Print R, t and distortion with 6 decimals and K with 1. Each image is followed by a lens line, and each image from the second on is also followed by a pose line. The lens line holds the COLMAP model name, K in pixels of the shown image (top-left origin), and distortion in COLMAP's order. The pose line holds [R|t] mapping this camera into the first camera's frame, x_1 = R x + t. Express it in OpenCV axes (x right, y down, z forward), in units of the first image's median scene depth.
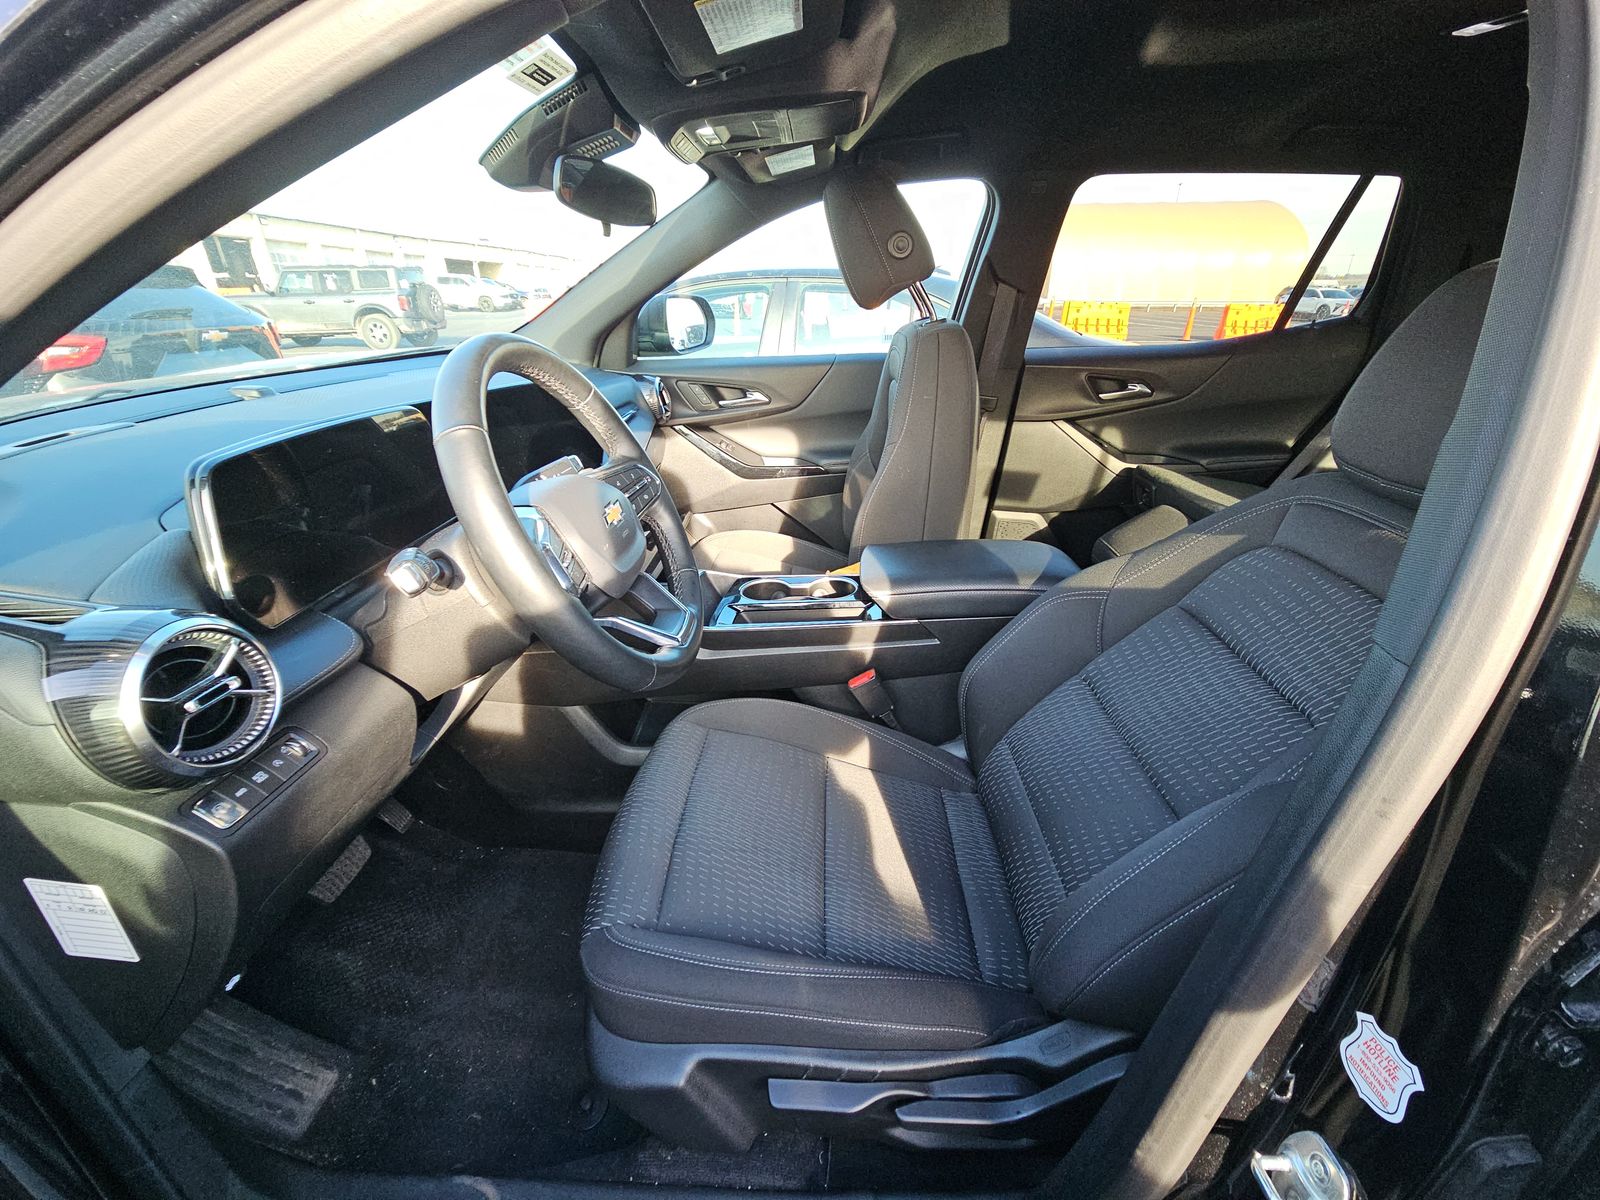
lens RADIAL K [[643.4, 0, 805.4], [0, 643.4, 599.8], [0, 0, 1]] dist [0.000024, -0.000414]
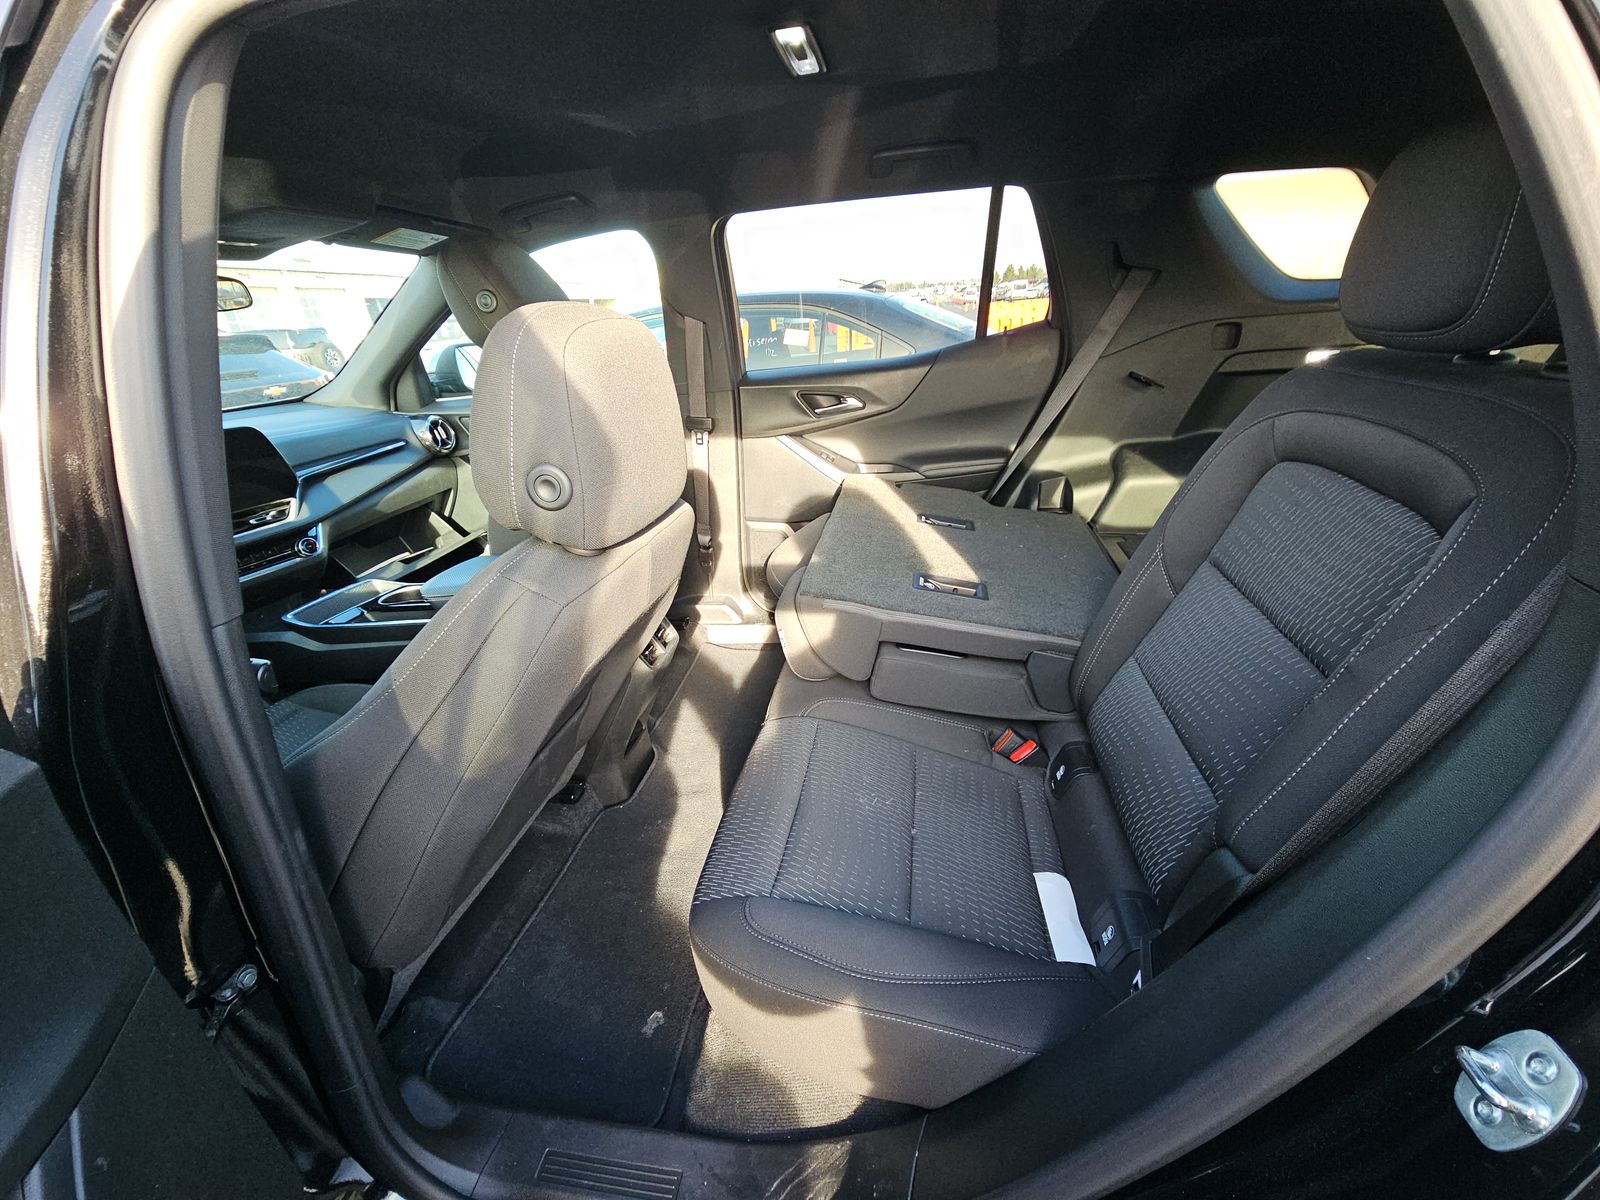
lens RADIAL K [[643.4, 0, 805.4], [0, 643.4, 599.8], [0, 0, 1]] dist [0.000024, -0.000414]
pose [[0.978496, 0.009032, -0.206067, 0.681293], [-0.010326, 0.999933, -0.005207, 0.002595], [0.206006, 0.007223, 0.978524, -0.047797]]
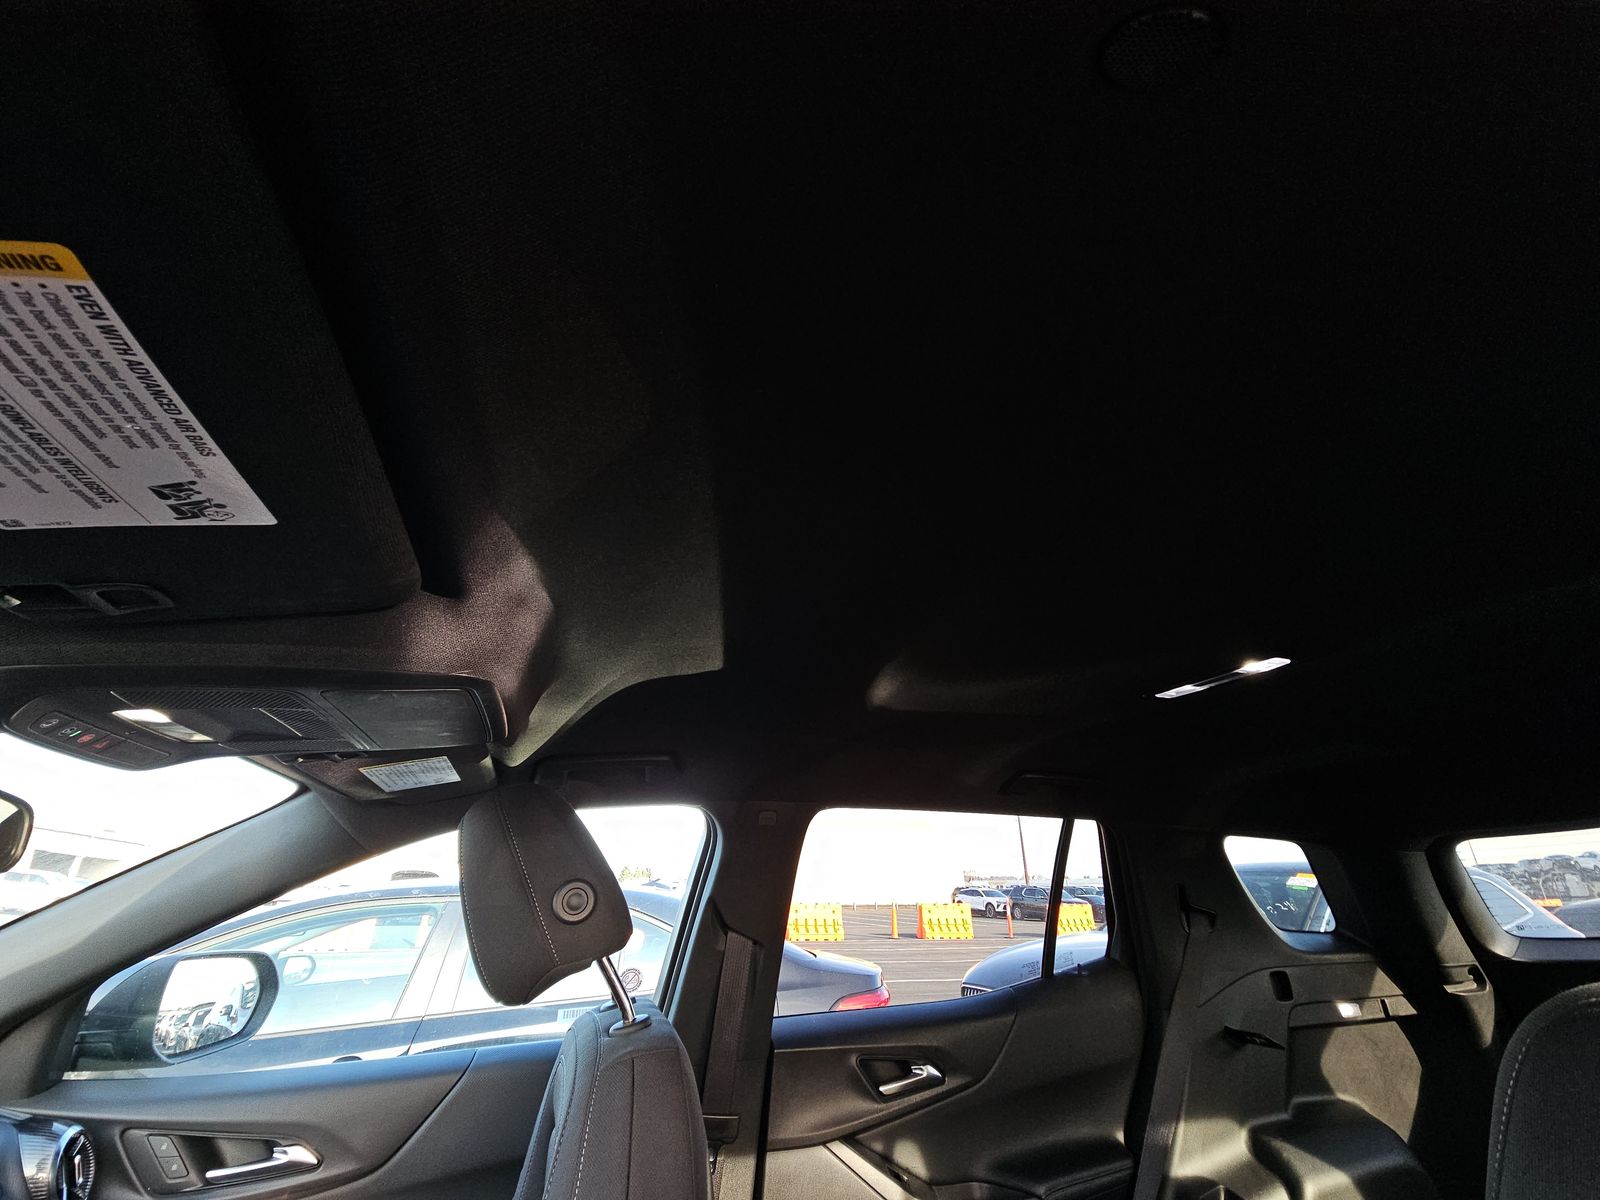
lens RADIAL K [[643.4, 0, 805.4], [0, 643.4, 599.8], [0, 0, 1]] dist [0.000024, -0.000414]
pose [[0.927216, 0.151844, 0.342365, 0.067776], [0.164592, 0.655920, -0.736667, -0.171143], [-0.336423, 0.739400, 0.583187, 0.240776]]
